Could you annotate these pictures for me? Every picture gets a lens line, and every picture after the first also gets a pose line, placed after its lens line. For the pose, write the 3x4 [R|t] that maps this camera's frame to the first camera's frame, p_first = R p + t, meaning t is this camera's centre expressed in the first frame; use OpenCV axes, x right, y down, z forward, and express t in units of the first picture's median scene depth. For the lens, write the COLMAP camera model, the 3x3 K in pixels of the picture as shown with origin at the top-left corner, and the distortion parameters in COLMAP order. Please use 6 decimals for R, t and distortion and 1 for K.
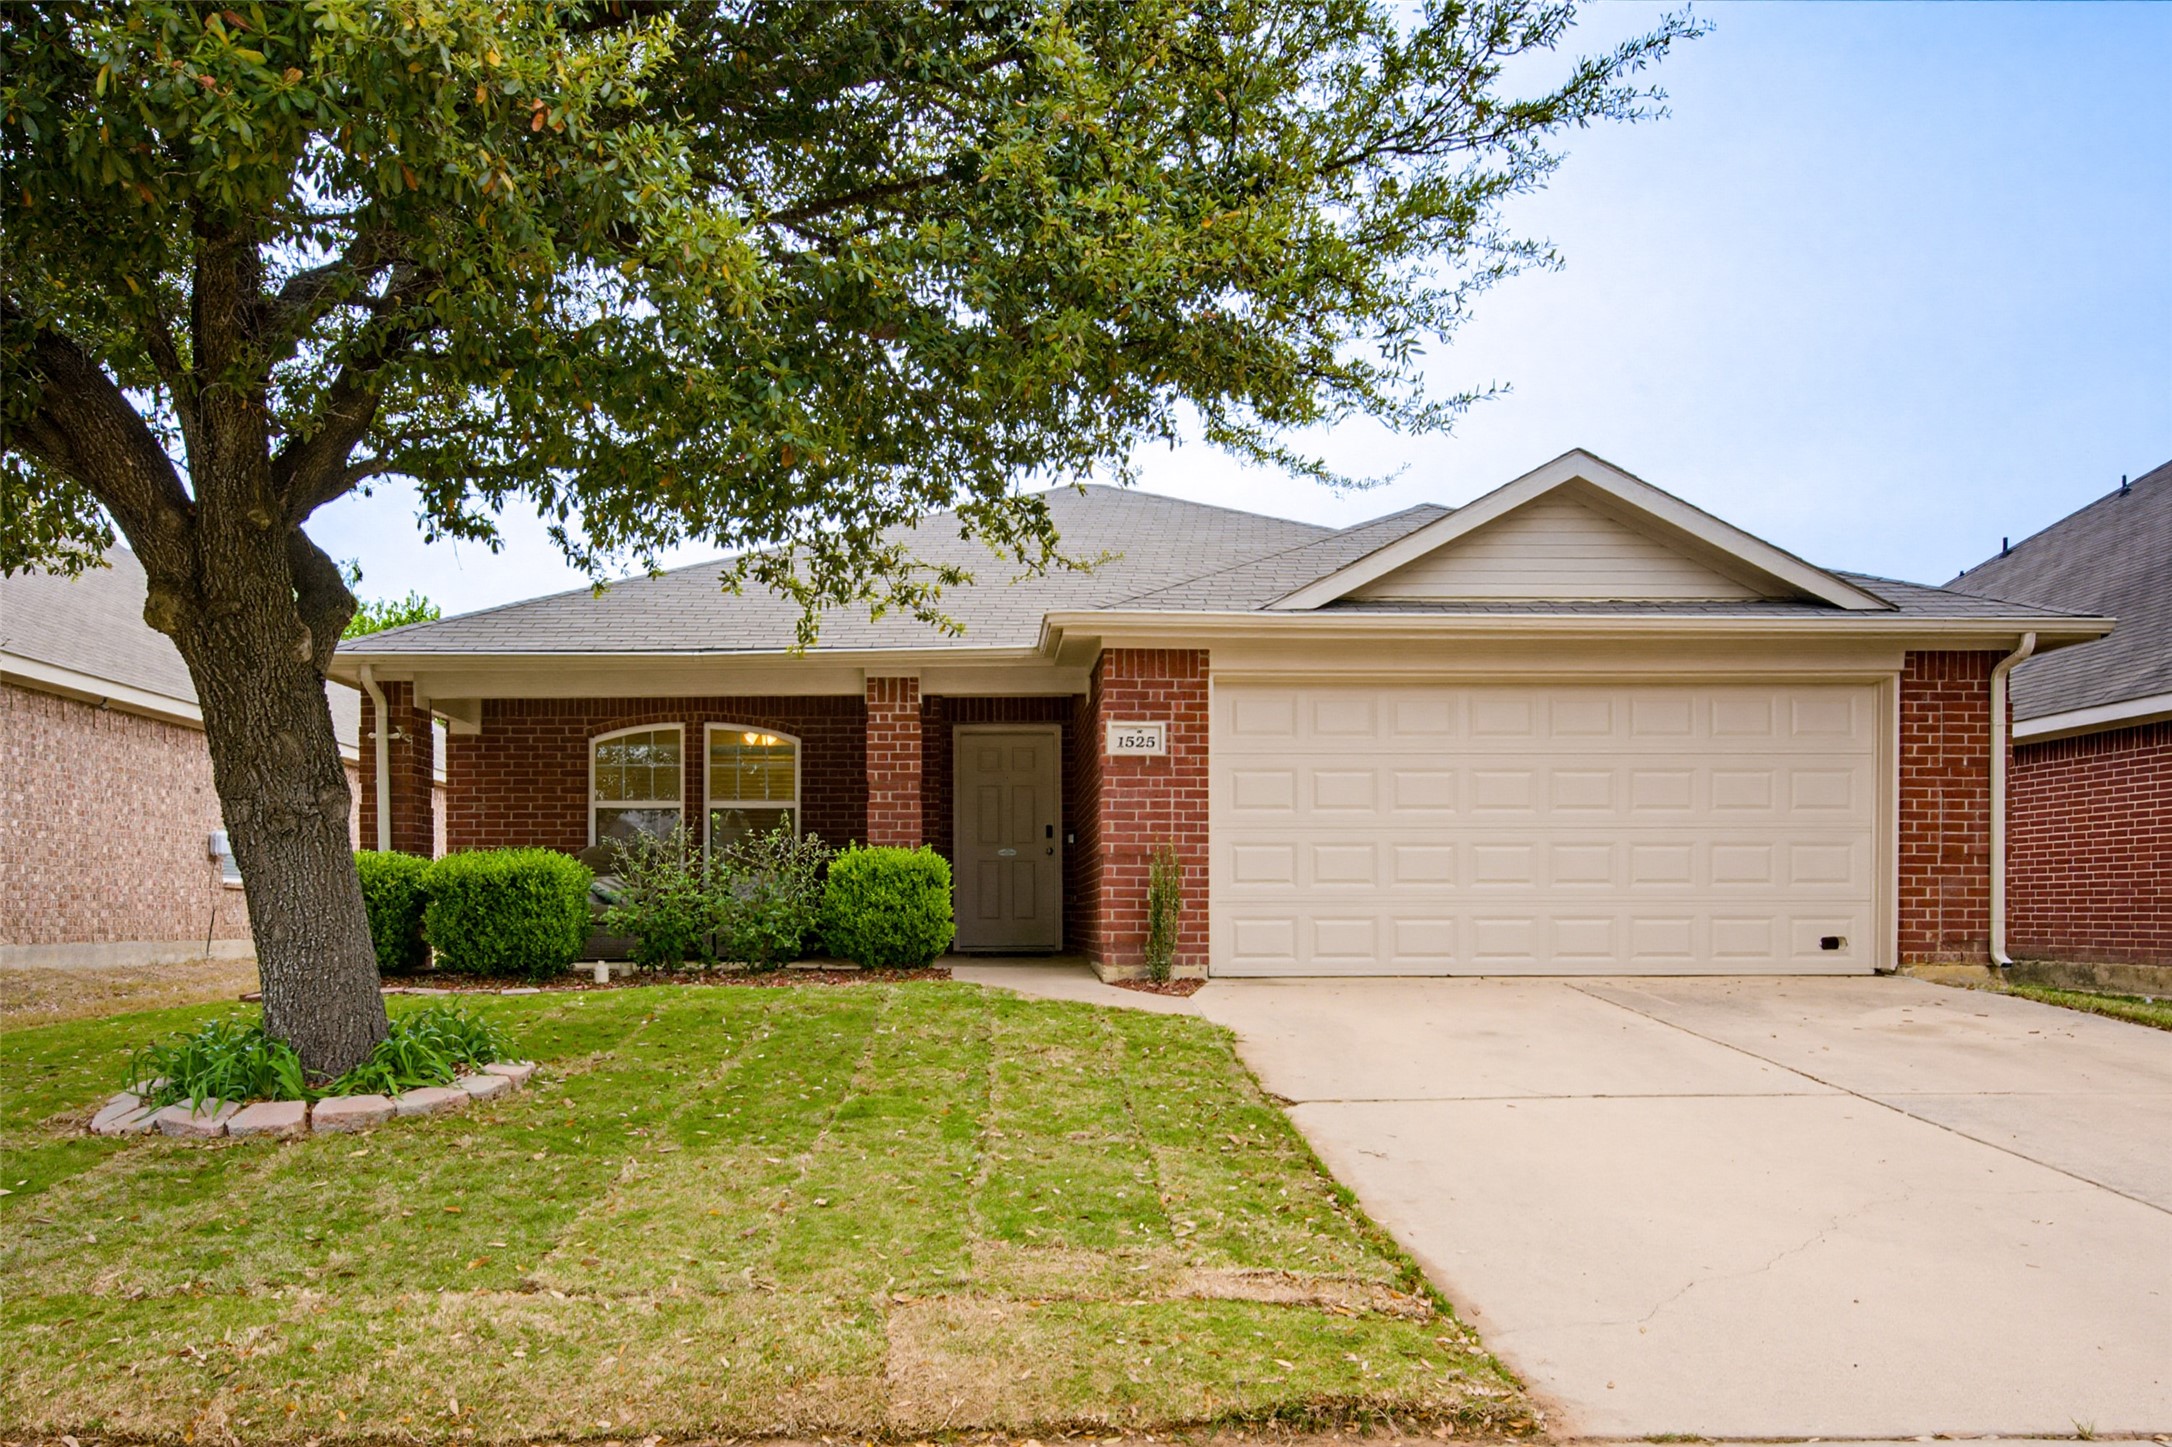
lens RADIAL K [[1131.5, 0, 1086.0], [0, 1131.5, 723.5], [0, 0, 1]] dist [0.000181, -0.000009]
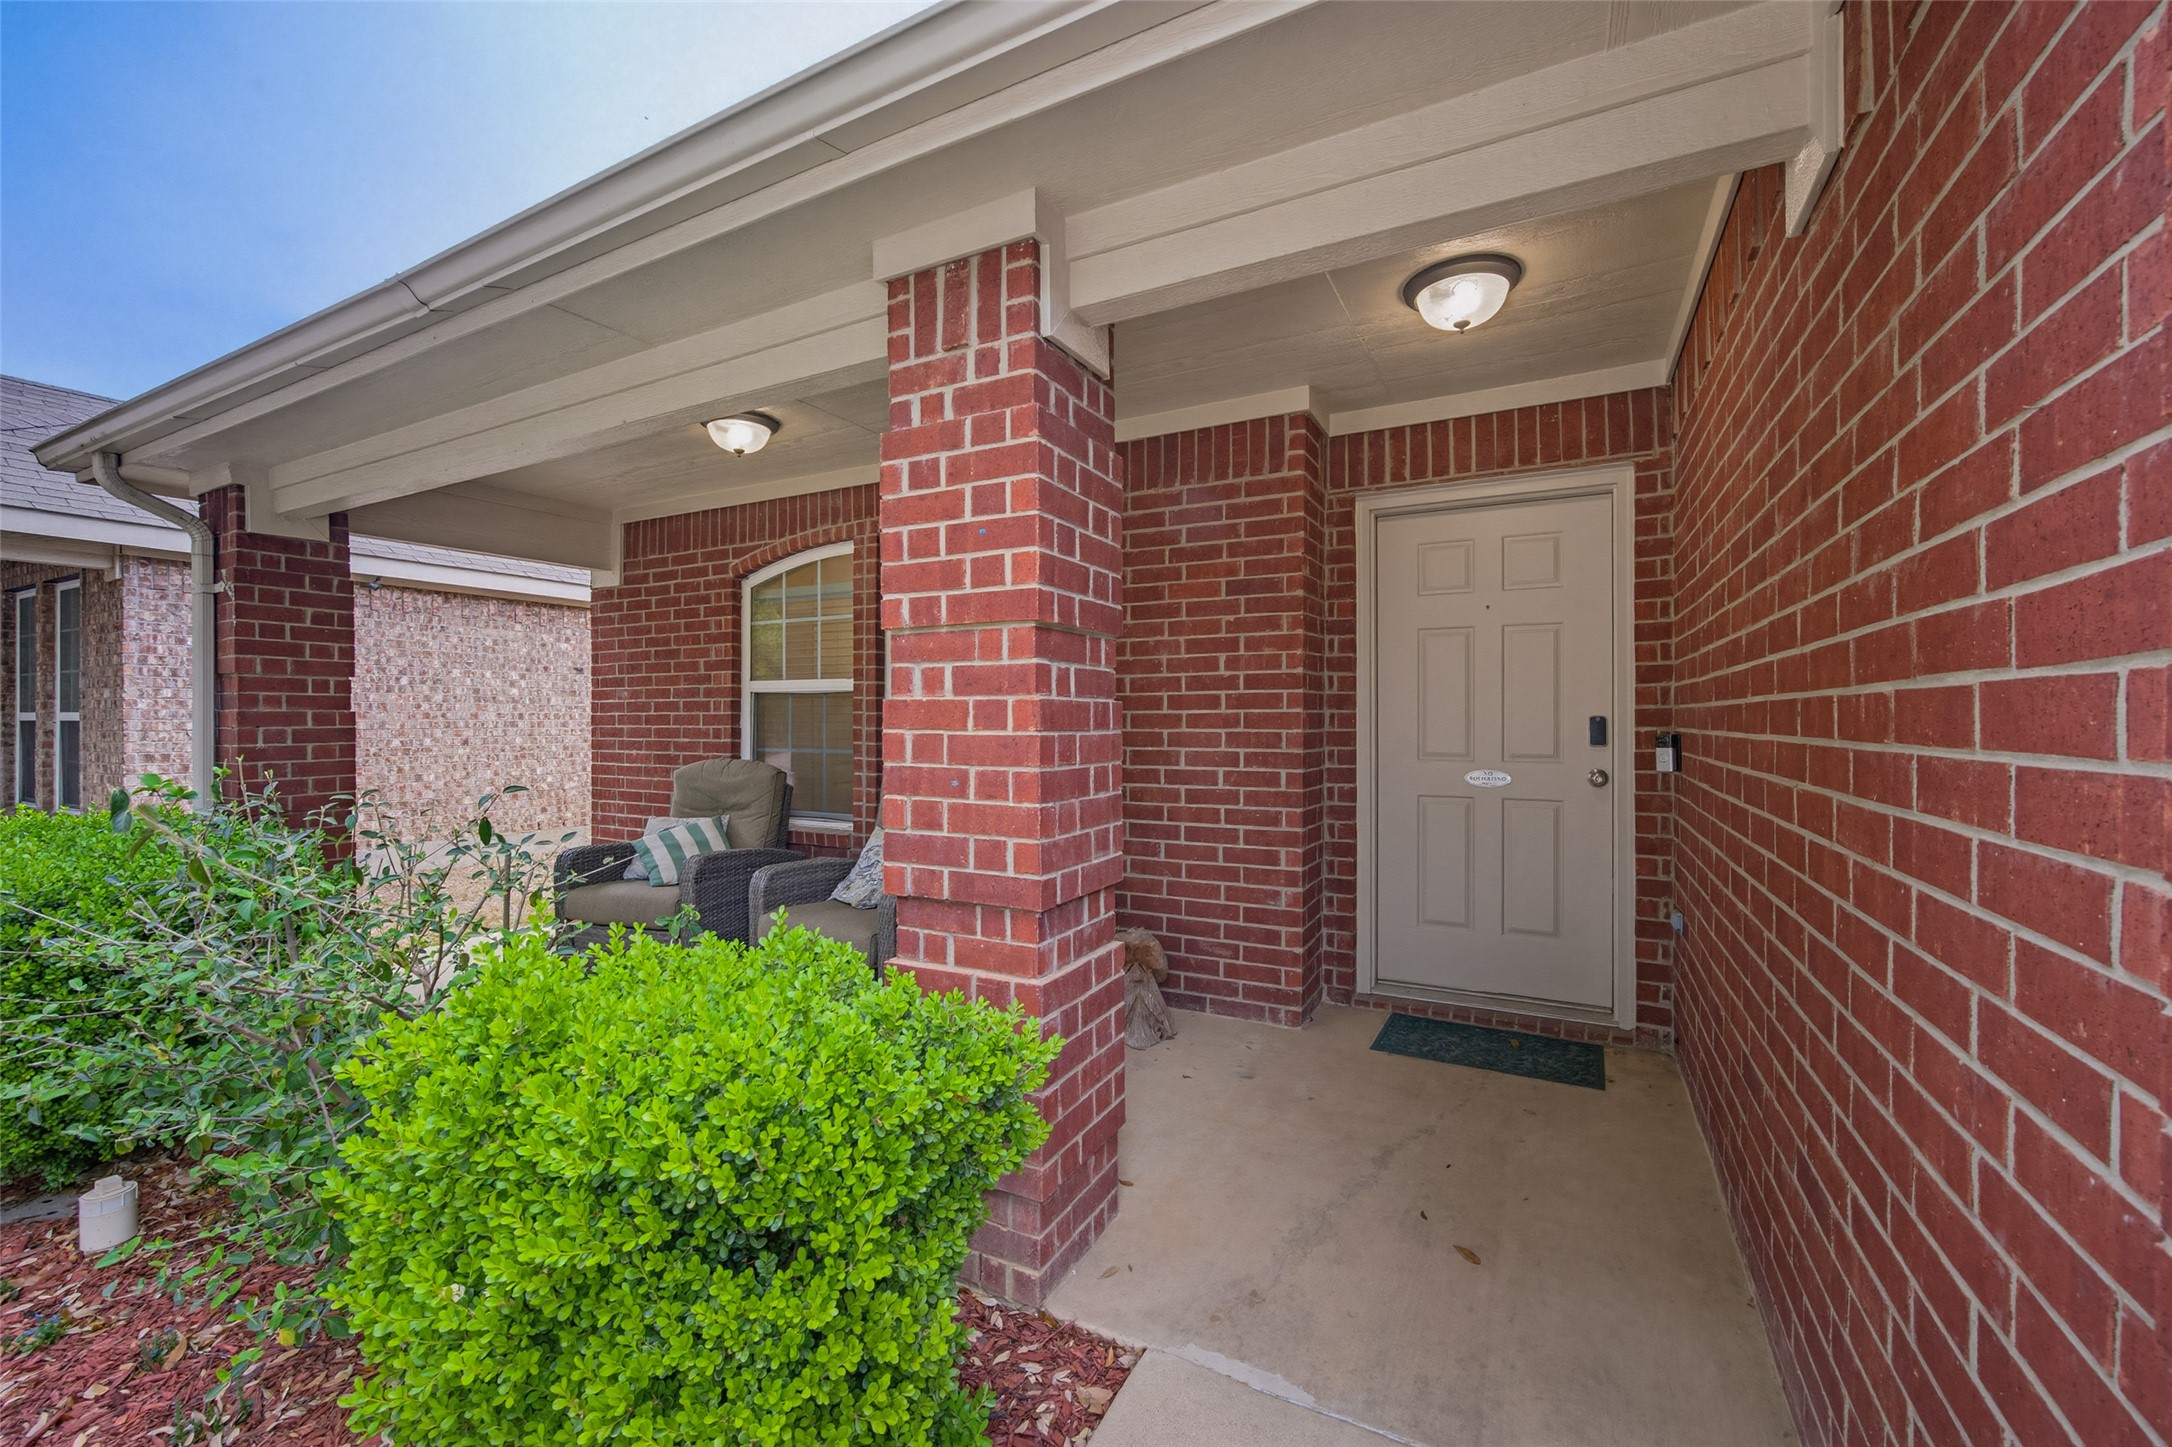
lens RADIAL K [[902.9, 0, 1086.0], [0, 902.9, 723.5], [0, 0, 1]] dist [-0.000261, -0.000005]
pose [[0.849466, 0.010349, -0.527542, -0.019132], [0.068767, 0.989109, 0.130135, 0.039566], [0.523143, -0.146823, 0.839503, 0.681739]]
